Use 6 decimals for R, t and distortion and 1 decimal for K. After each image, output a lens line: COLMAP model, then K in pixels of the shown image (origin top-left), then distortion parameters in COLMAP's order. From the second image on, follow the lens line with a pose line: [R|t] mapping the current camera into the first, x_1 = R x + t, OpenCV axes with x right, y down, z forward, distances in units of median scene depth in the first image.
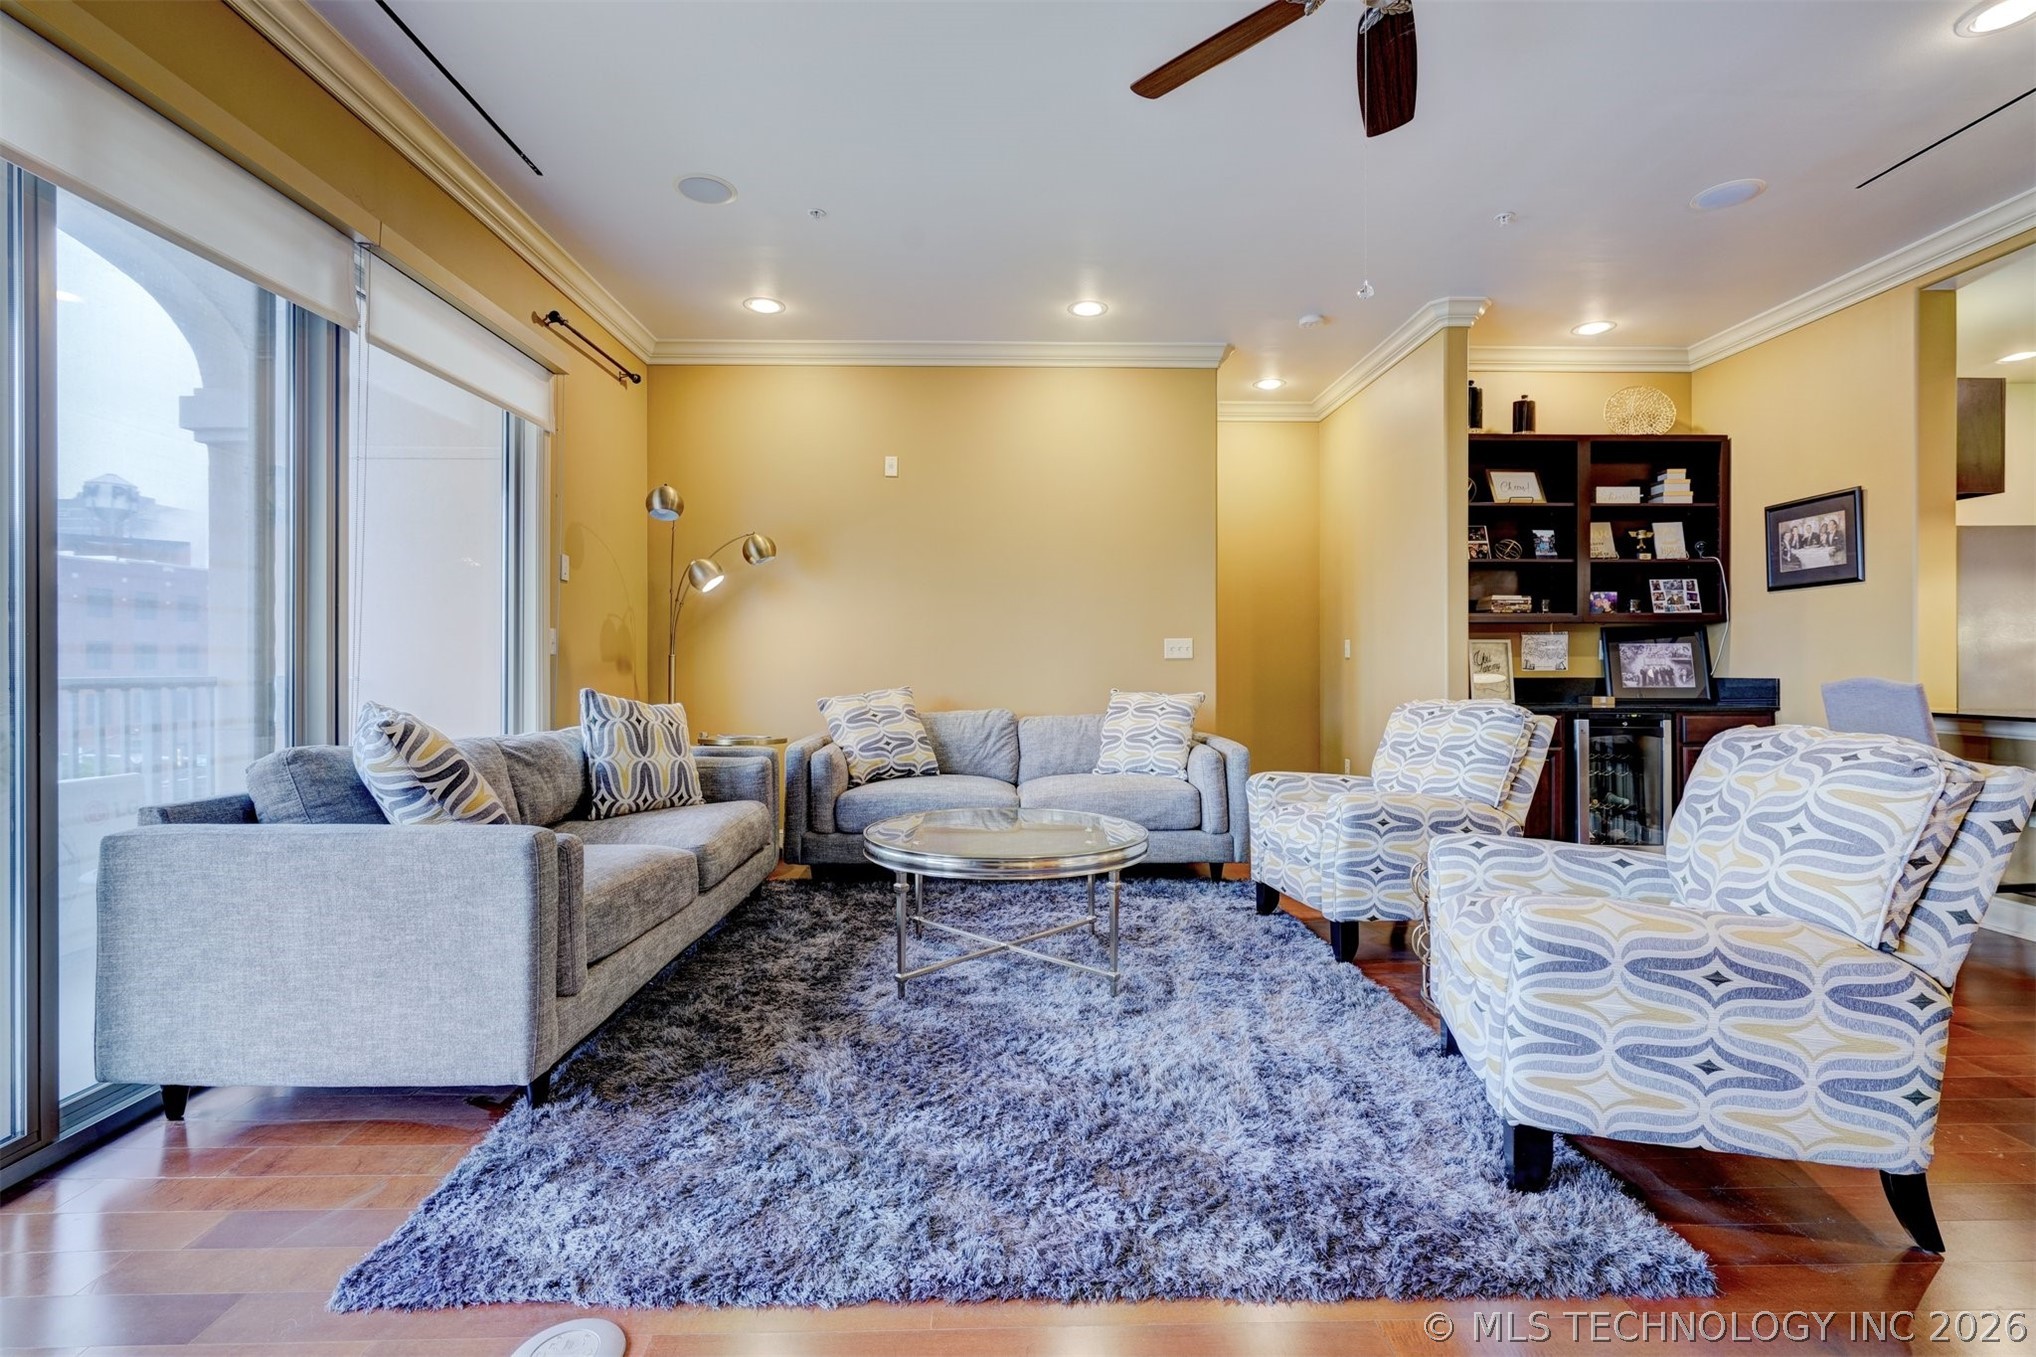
lens RADIAL K [[926.6, 0, 1013.0], [0, 926.6, 671.7], [0, 0, 1]] dist [-0.002879, 0.000937]
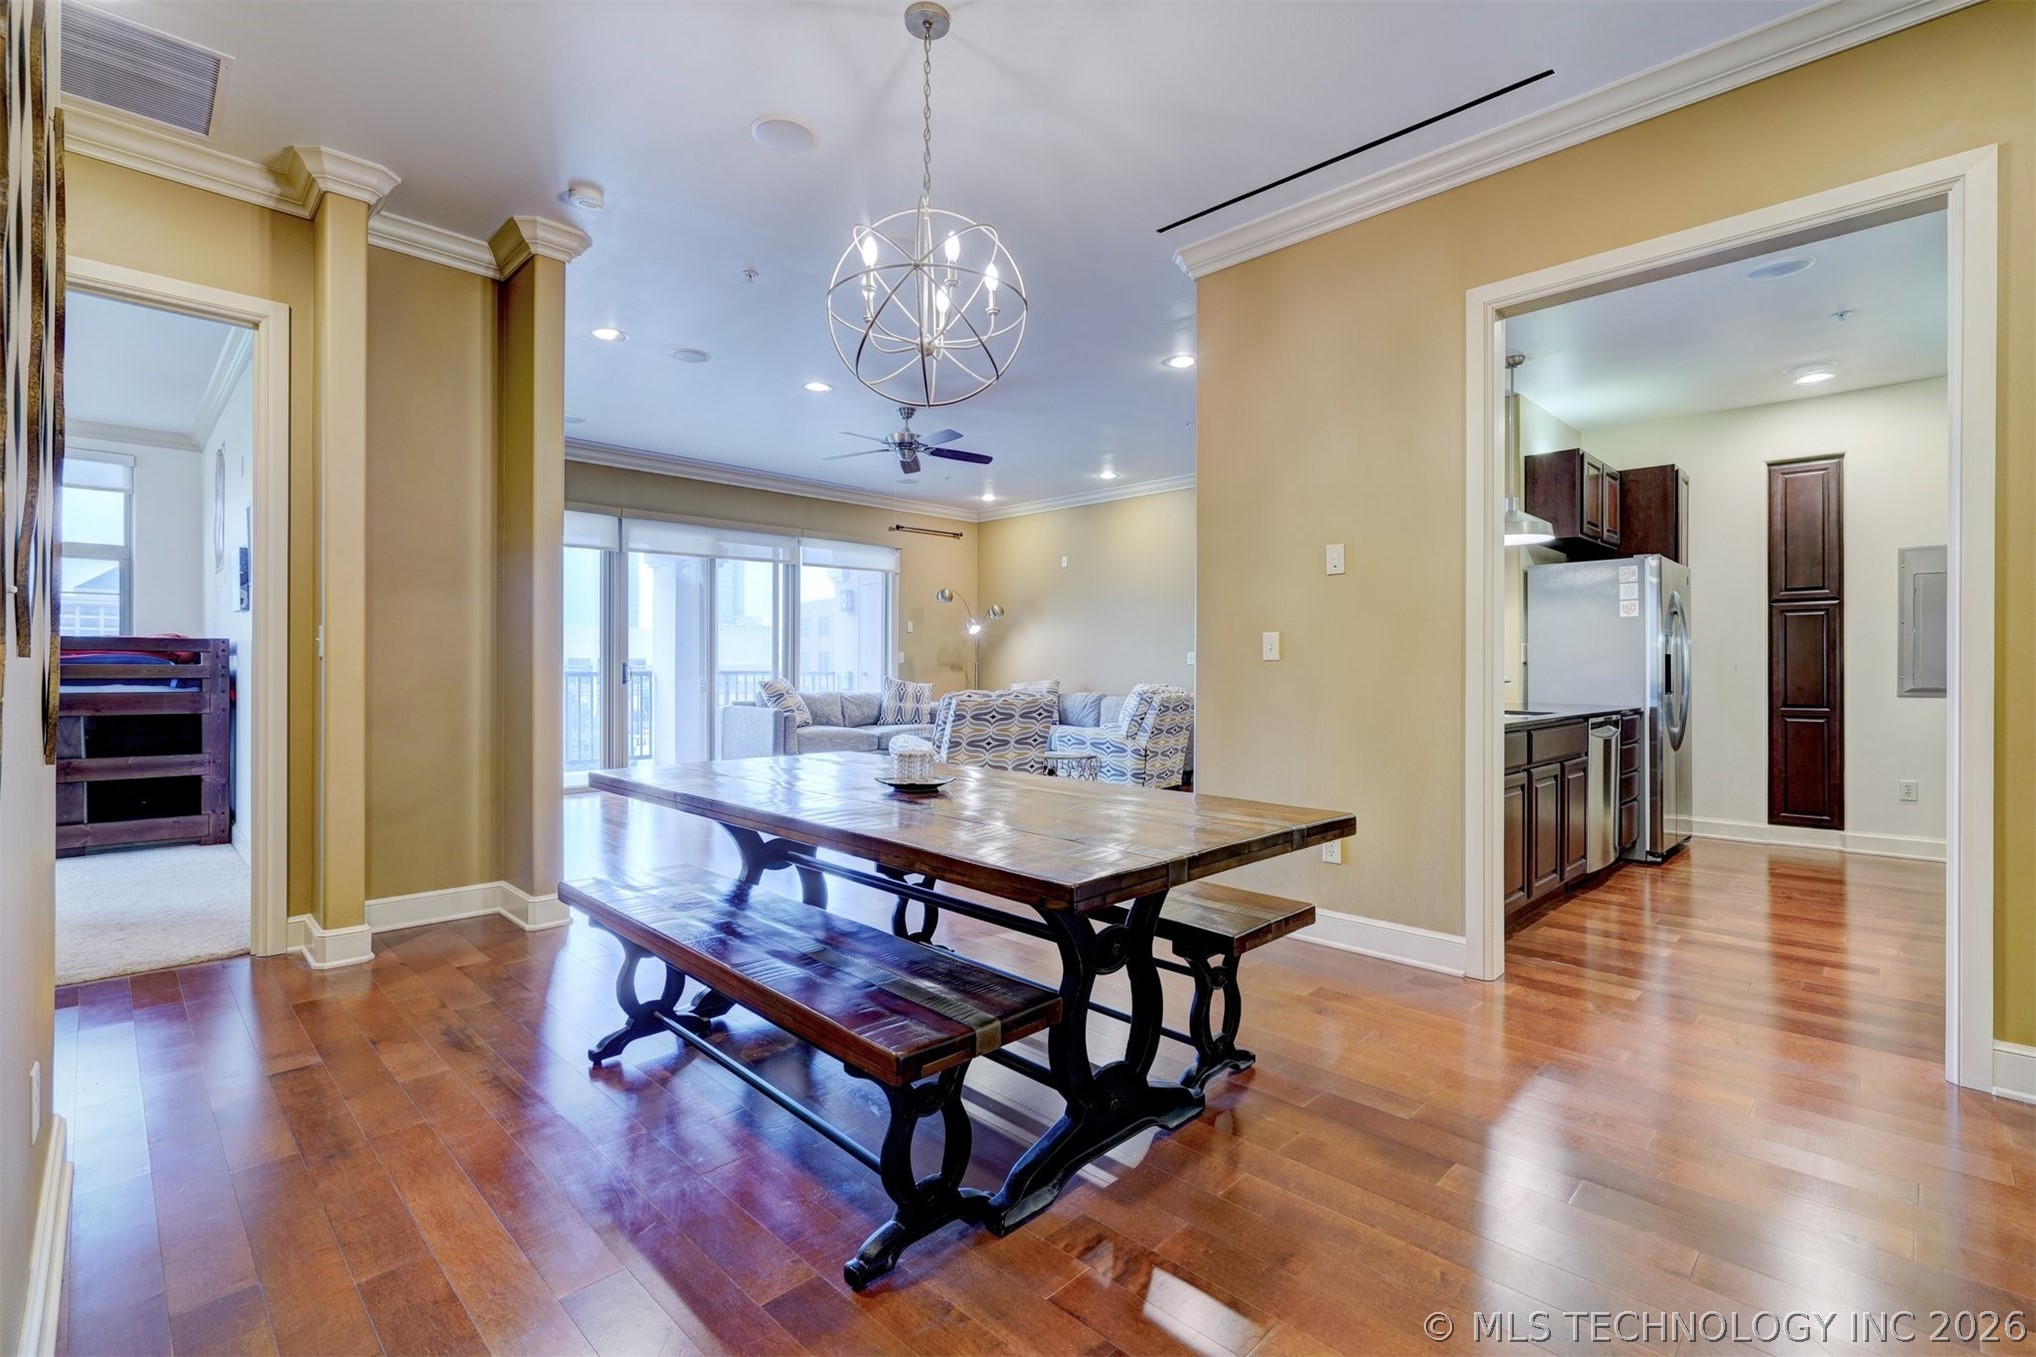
lens RADIAL K [[926.6, 0, 1006.3], [0, 926.6, 669.0], [0, 0, 1]] dist [-0.002879, 0.000937]
pose [[0.684135, 0.003351, -0.729347, 2.232476], [-0.008024, 0.999964, -0.002932, 0.003228], [0.729311, 0.007858, 0.684137, -0.715171]]
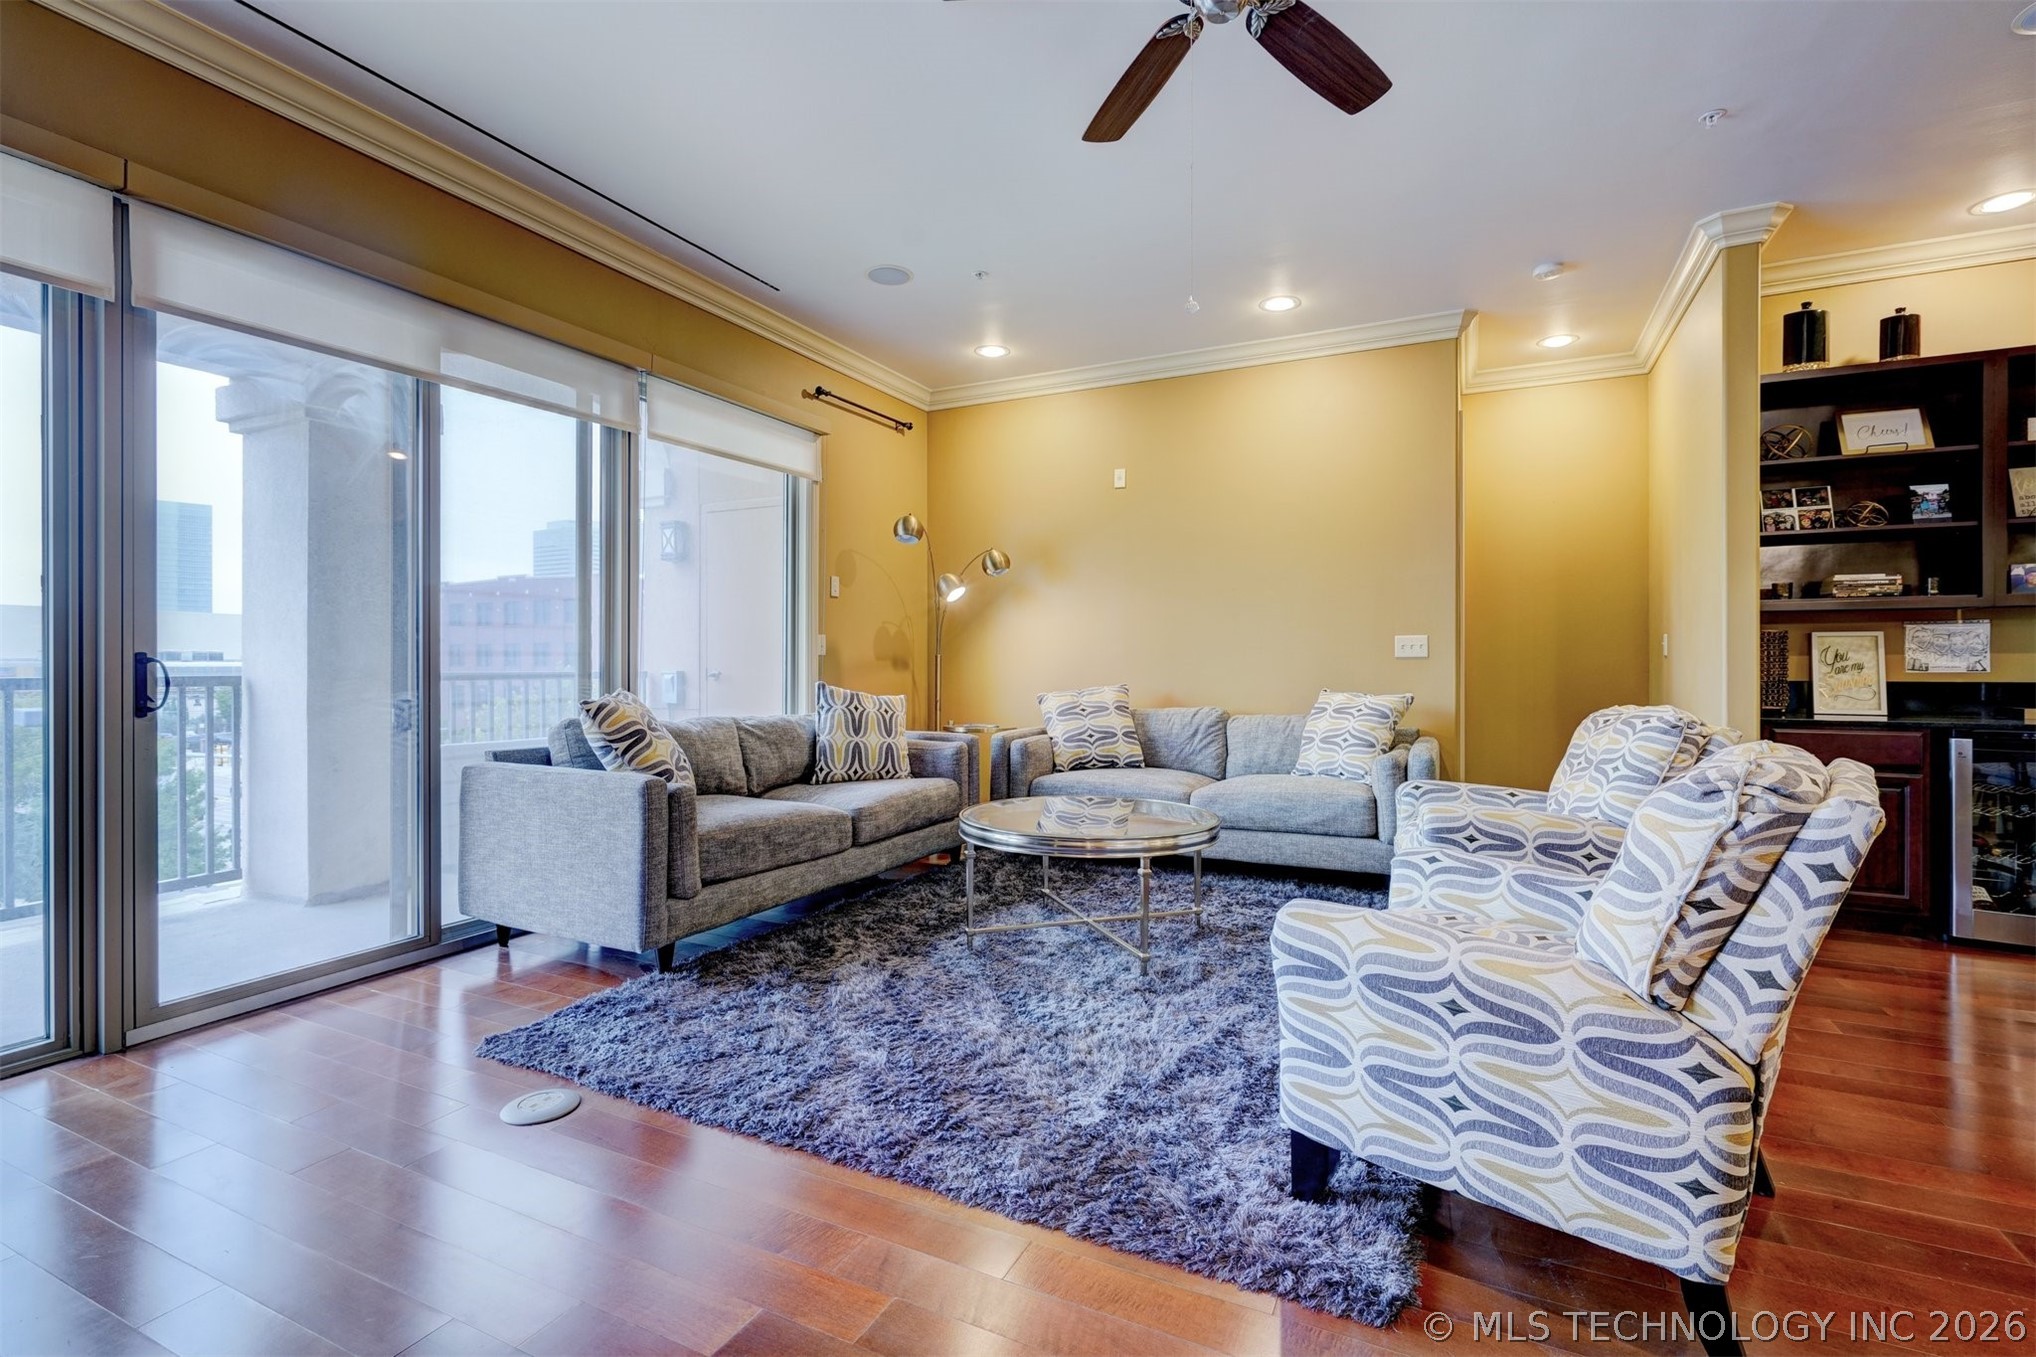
lens RADIAL K [[926.6, 0, 1014.2], [0, 926.6, 668.3], [0, 0, 1]] dist [-0.002879, 0.000937]
pose [[0.886095, 0.003700, -0.463489, 0.495457], [-0.004380, 0.999990, -0.000391, -0.001631], [0.463483, 0.002377, 0.886103, -0.011442]]
